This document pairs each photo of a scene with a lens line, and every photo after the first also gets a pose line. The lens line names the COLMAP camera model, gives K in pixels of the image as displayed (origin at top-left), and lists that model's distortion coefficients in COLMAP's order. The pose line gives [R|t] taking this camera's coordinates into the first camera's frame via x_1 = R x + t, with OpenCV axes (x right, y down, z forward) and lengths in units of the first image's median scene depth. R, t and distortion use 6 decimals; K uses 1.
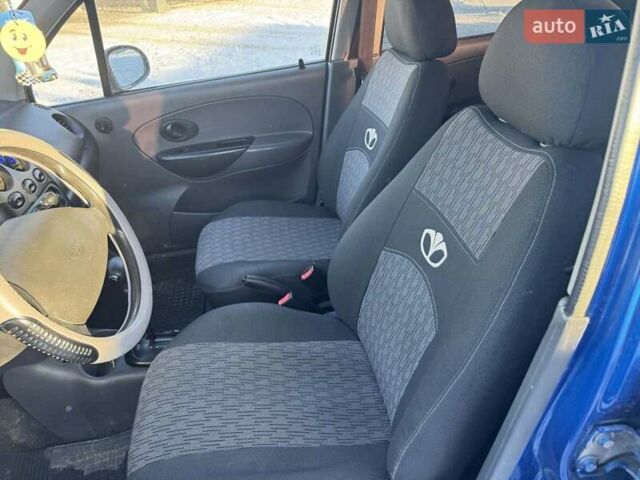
lens RADIAL K [[449.1, 0, 321.1], [0, 449.1, 238.7], [0, 0, 1]] dist [0.002397, 0.000740]
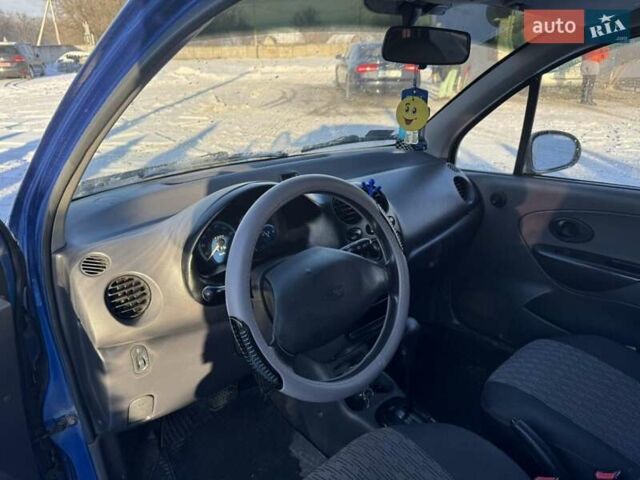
lens RADIAL K [[449.1, 0, 320.0], [0, 449.1, 240.5], [0, 0, 1]] dist [0.002397, 0.000740]
pose [[0.539548, 0.359993, -0.761113, 0.099852], [-0.464305, 0.881322, 0.087707, -0.075706], [0.702359, 0.306067, 0.642662, 0.104326]]
